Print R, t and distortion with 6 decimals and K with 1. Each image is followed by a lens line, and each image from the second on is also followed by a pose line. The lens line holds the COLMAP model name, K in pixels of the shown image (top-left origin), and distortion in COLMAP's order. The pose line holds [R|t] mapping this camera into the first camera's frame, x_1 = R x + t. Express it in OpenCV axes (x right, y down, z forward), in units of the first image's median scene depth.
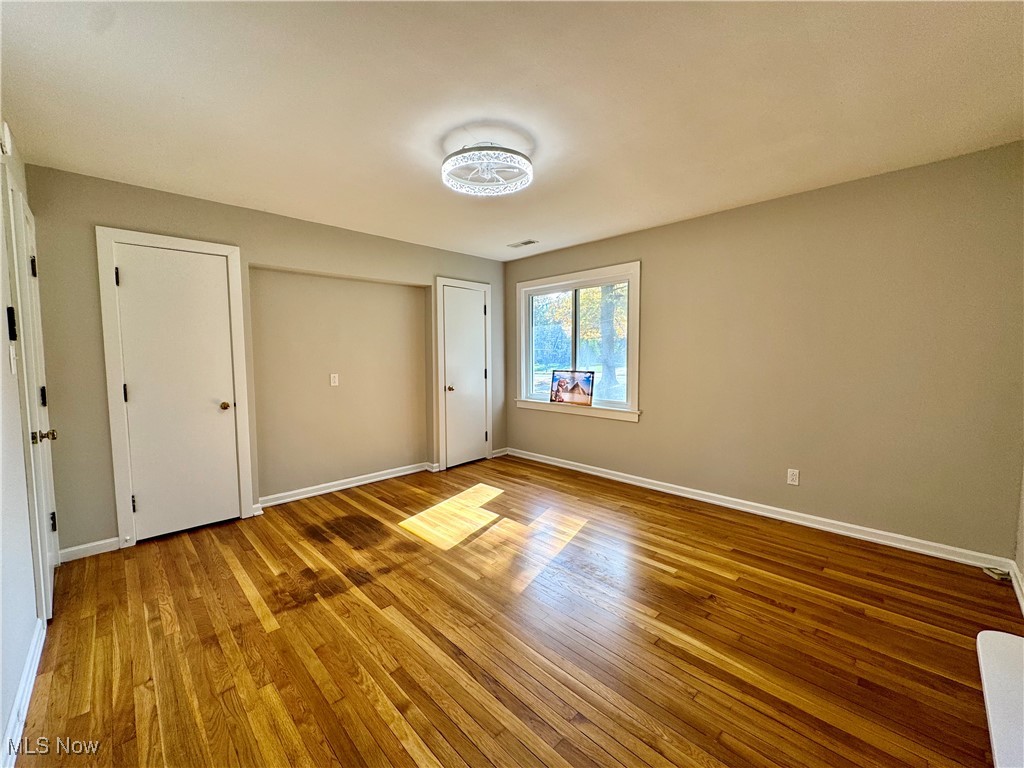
lens RADIAL K [[409.5, 0, 512.0], [0, 409.5, 384.0], [0, 0, 1]] dist [-0.001950, -0.000105]
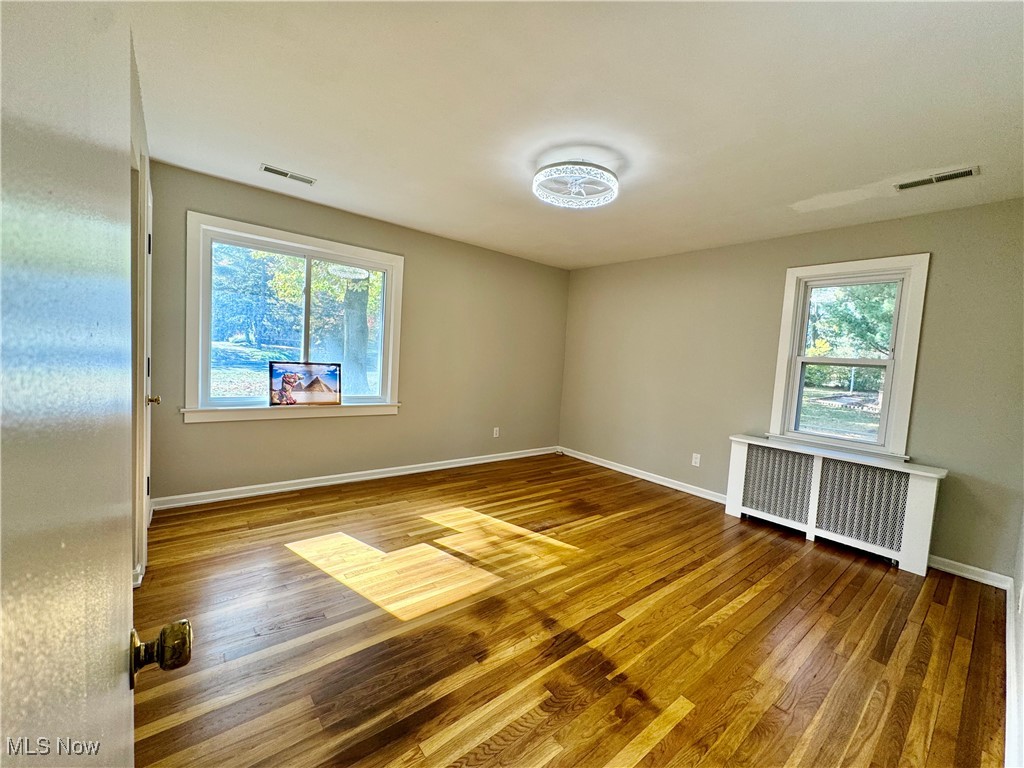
lens RADIAL K [[409.5, 0, 512.0], [0, 409.5, 384.0], [0, 0, 1]] dist [-0.001950, -0.000105]
pose [[0.092377, -0.054980, 0.994205, -0.815282], [0.010070, 0.998475, 0.054280, -0.041383], [-0.995673, 0.004998, 0.092790, 0.747402]]
